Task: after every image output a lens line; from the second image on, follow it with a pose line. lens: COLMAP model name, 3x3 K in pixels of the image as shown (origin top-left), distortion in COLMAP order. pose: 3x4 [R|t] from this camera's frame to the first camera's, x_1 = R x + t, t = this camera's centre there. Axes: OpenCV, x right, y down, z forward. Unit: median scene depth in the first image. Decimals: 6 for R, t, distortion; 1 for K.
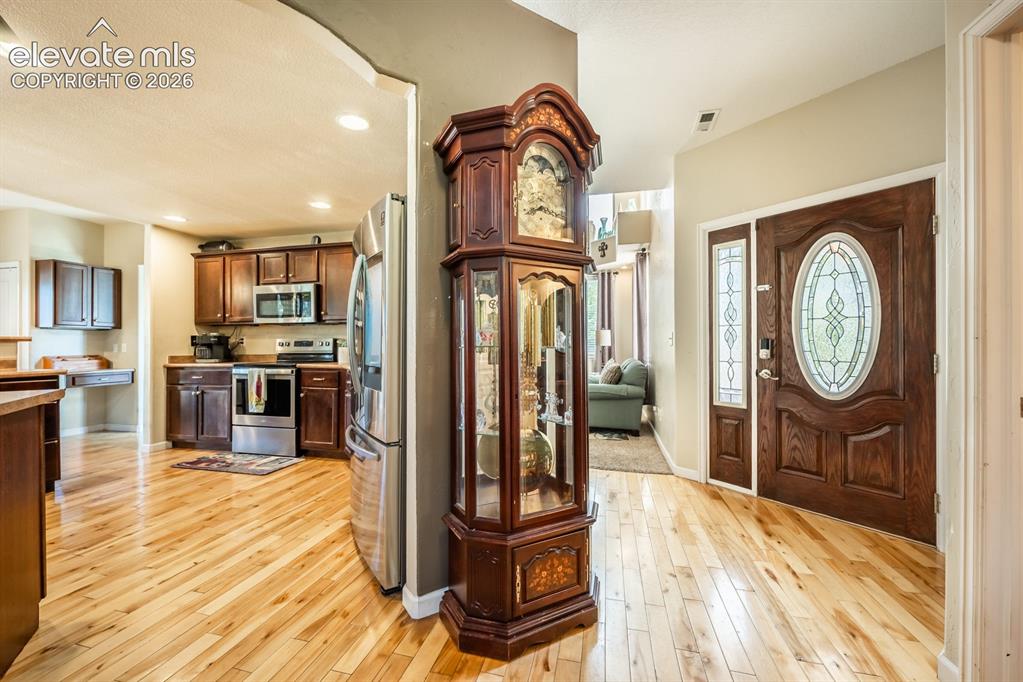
lens RADIAL K [[409.7, 0, 505.5], [0, 409.7, 343.3], [0, 0, 1]] dist [-0.002786, 0.002235]
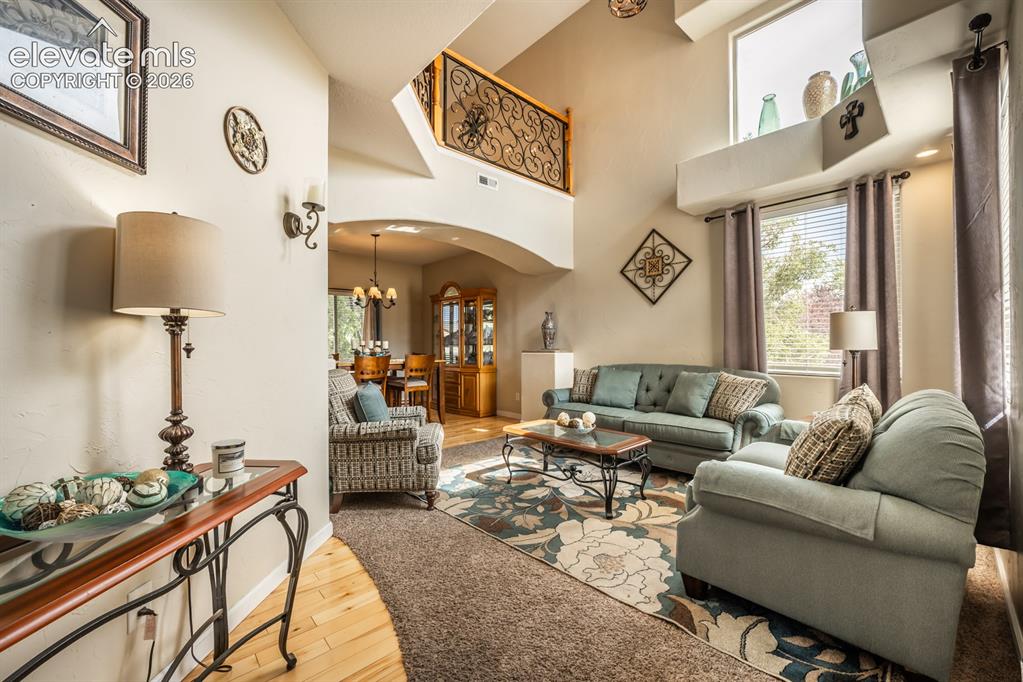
lens RADIAL K [[409.7, 0, 513.7], [0, 409.7, 346.5], [0, 0, 1]] dist [-0.002786, 0.002235]
pose [[0.836653, 0.002901, -0.547725, 0.179958], [-0.001822, 0.999995, 0.002513, -0.001538], [0.547730, -0.001105, 0.836654, 0.470100]]
